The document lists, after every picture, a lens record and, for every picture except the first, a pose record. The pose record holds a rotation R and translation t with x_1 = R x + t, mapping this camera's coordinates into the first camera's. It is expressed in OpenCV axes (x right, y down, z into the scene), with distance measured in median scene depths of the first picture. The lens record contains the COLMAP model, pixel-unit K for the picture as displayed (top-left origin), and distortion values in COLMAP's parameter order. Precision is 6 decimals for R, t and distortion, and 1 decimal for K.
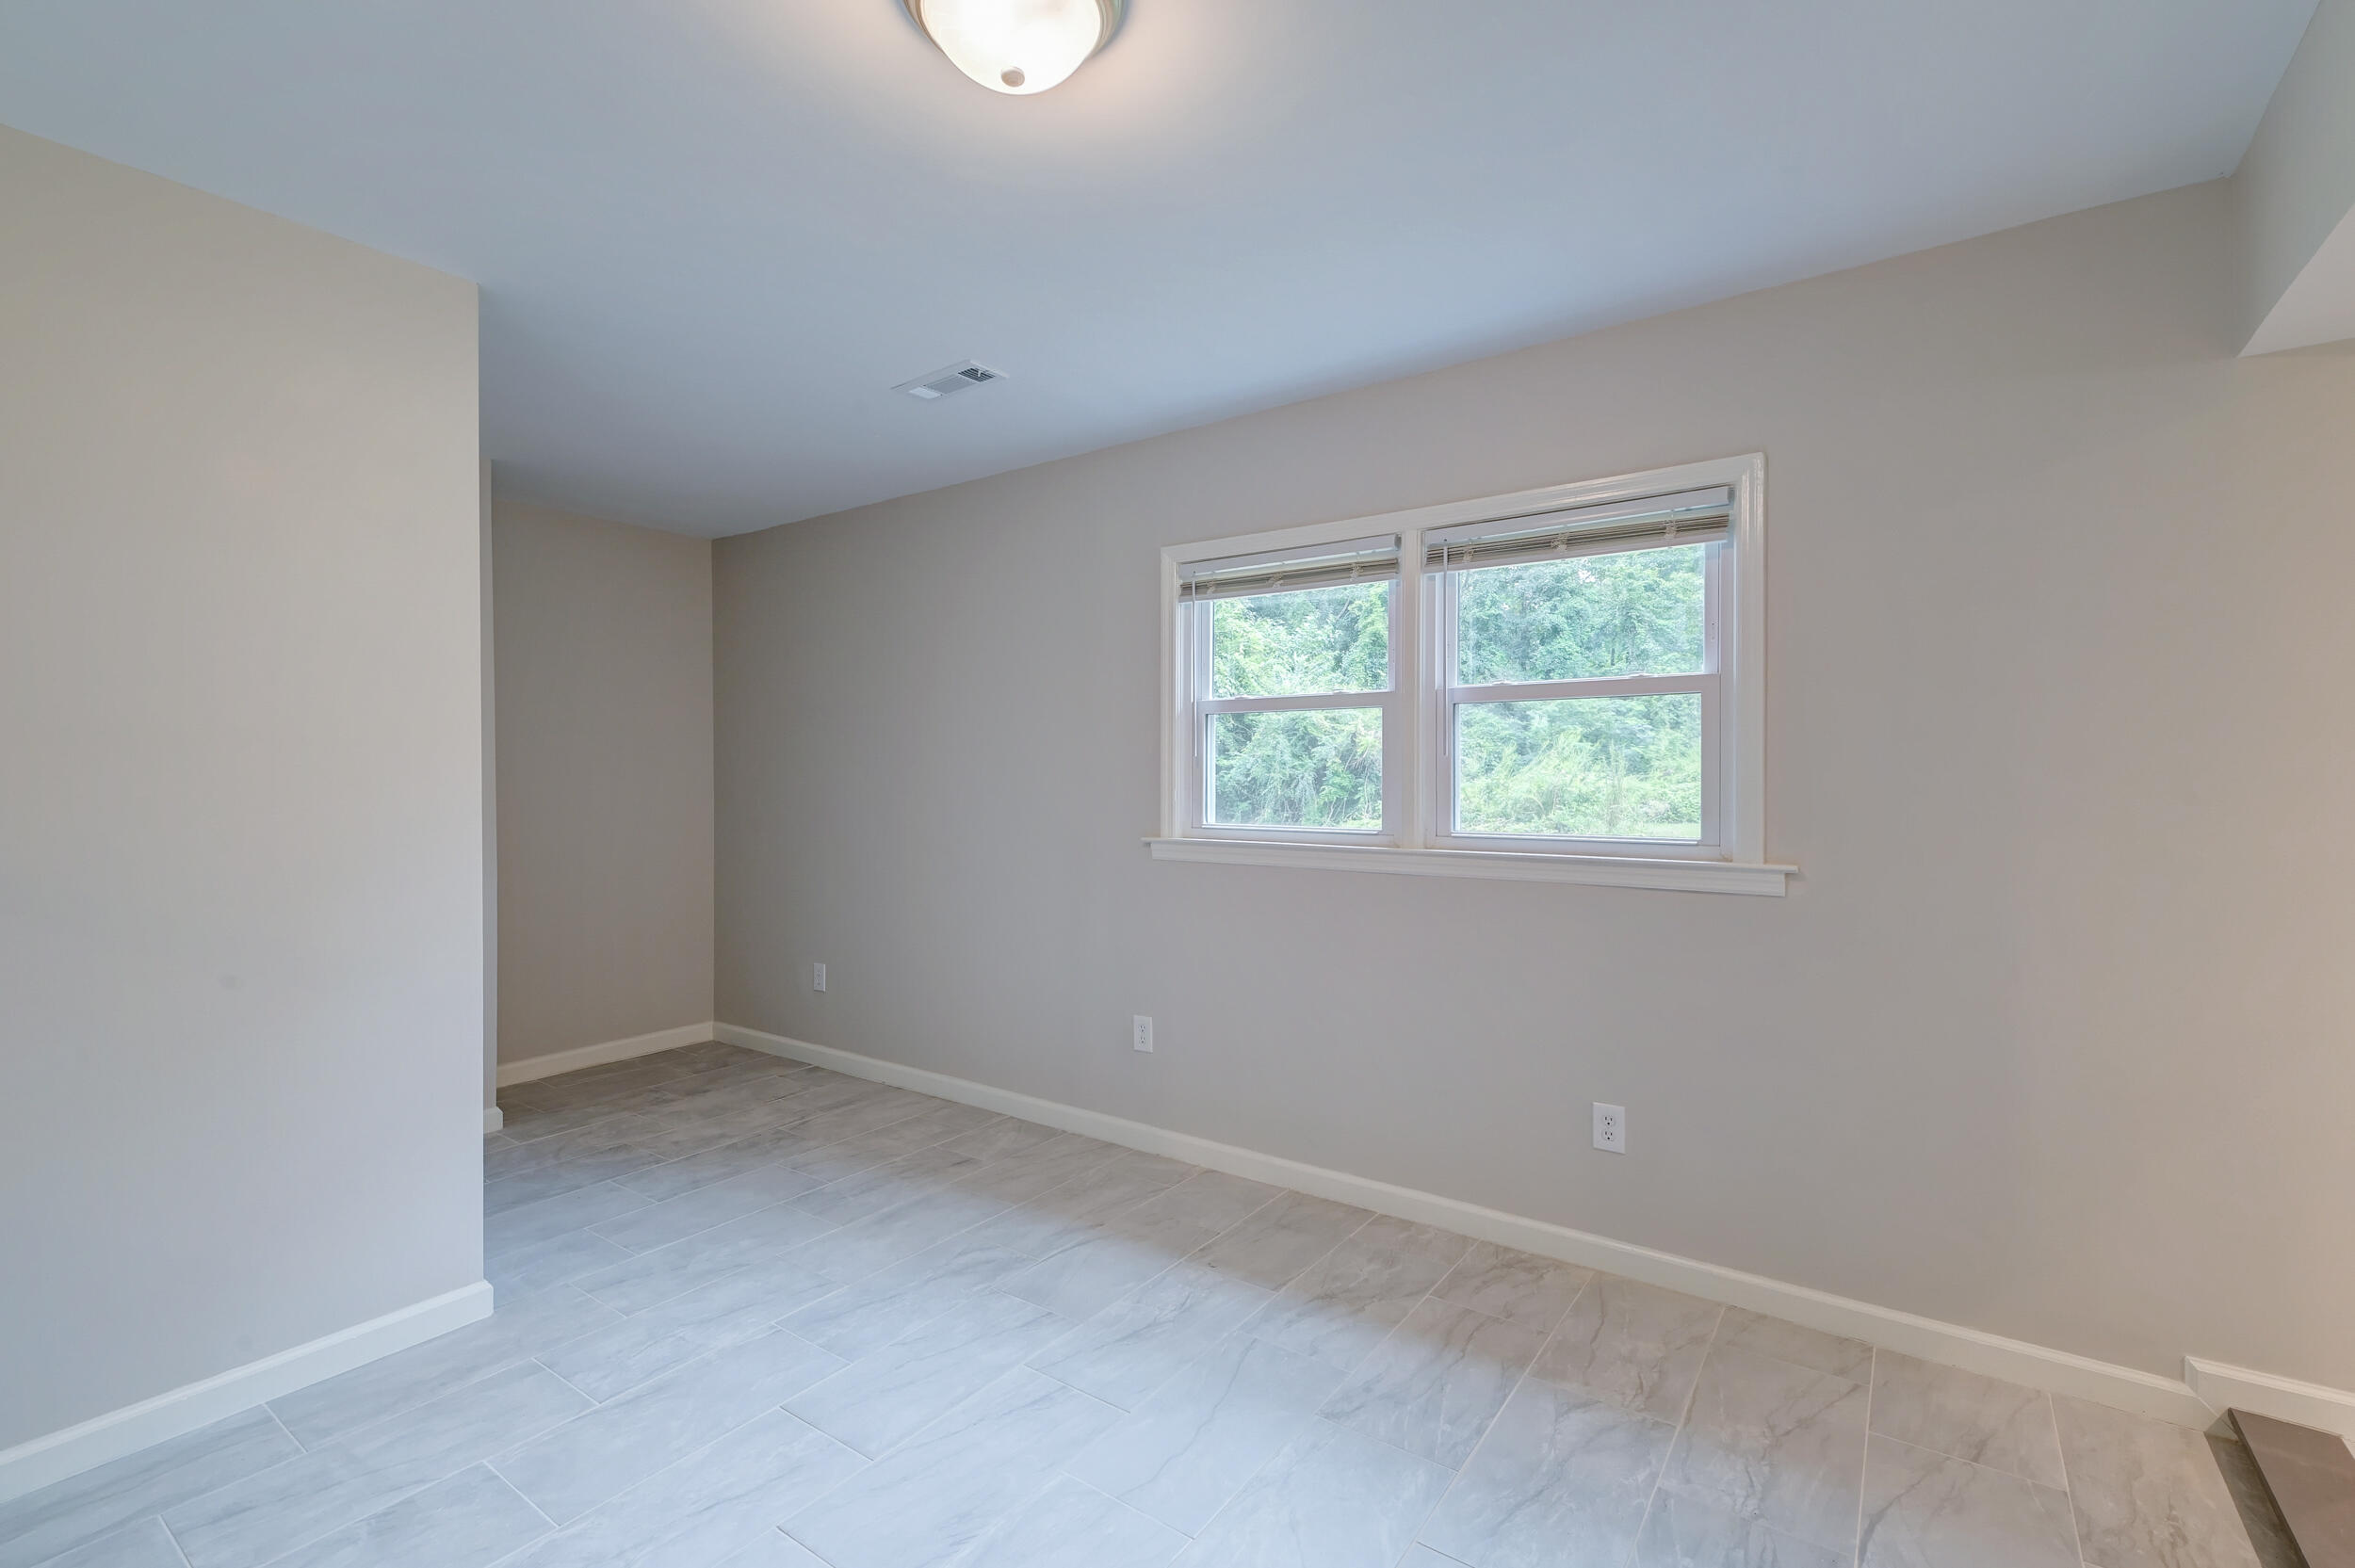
lens RADIAL K [[993.9, 0, 1181.3], [0, 993.9, 774.2], [0, 0, 1]] dist [0.020638, -0.009613]
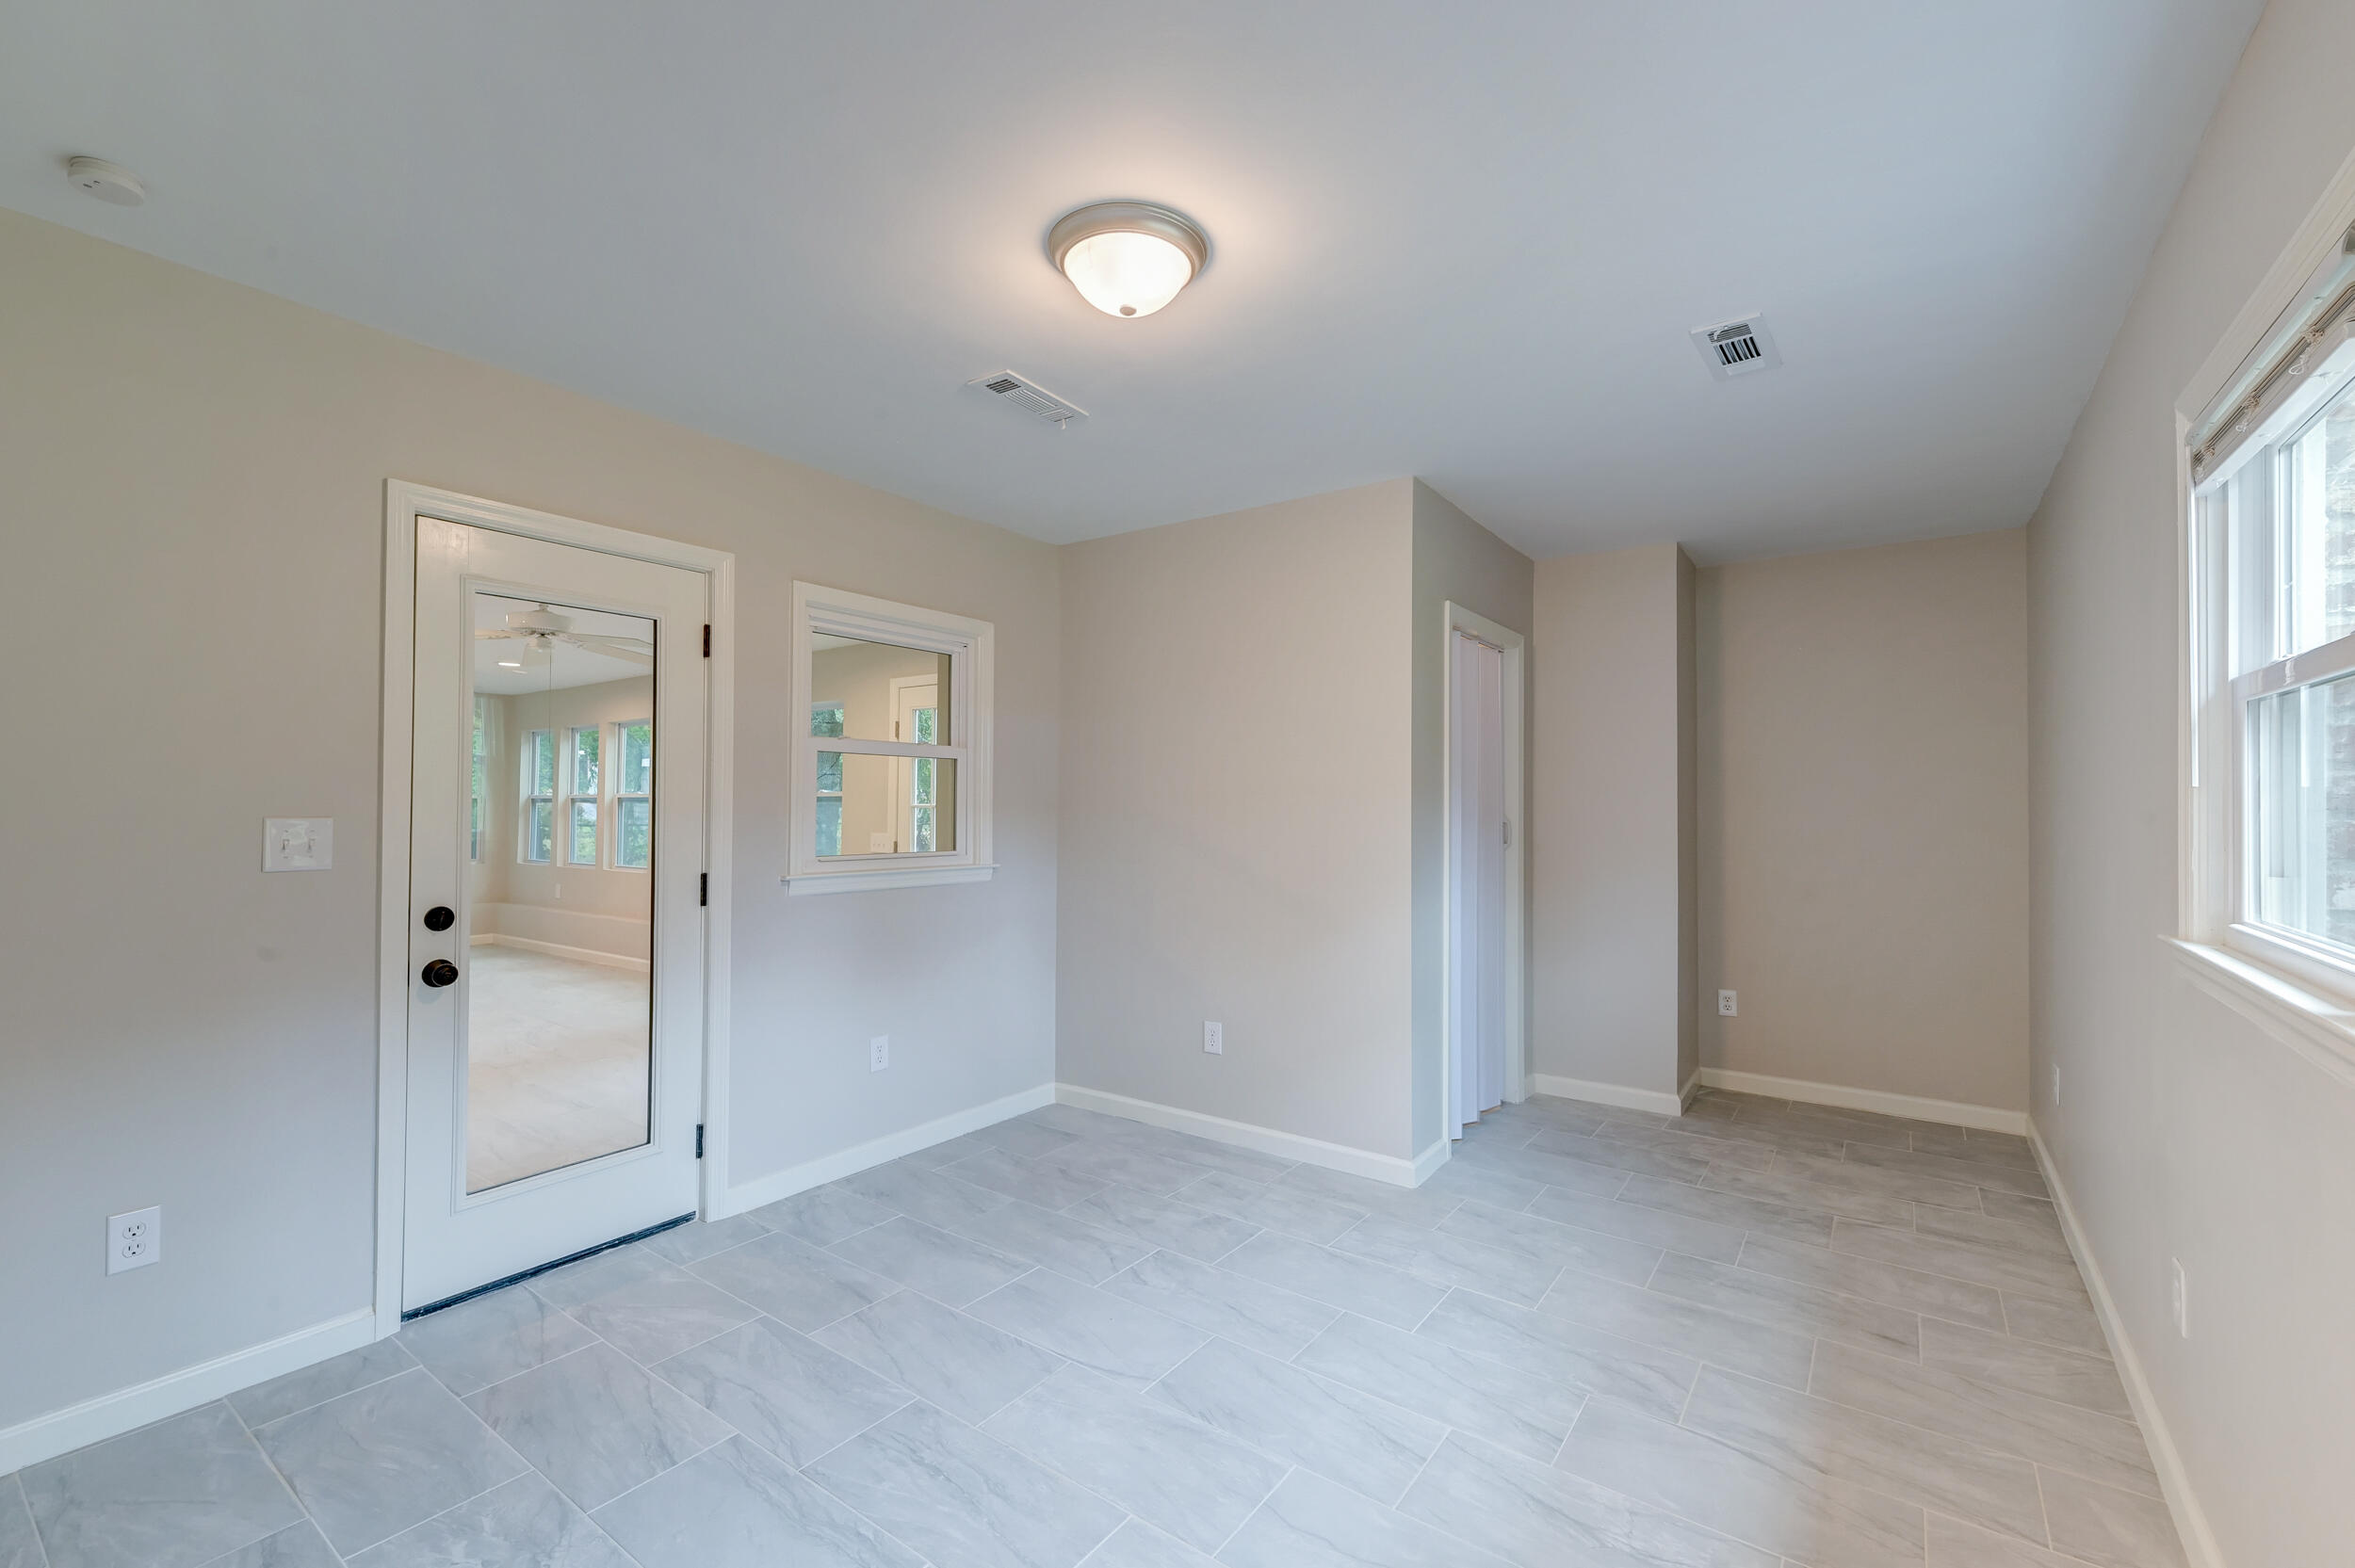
lens RADIAL K [[993.9, 0, 1181.3], [0, 993.9, 774.2], [0, 0, 1]] dist [0.020638, -0.009613]
pose [[0.015639, -0.025230, -0.999559, 0.488402], [-0.004681, 0.999669, -0.025306, -0.003822], [0.999867, 0.005074, 0.015516, 0.439208]]
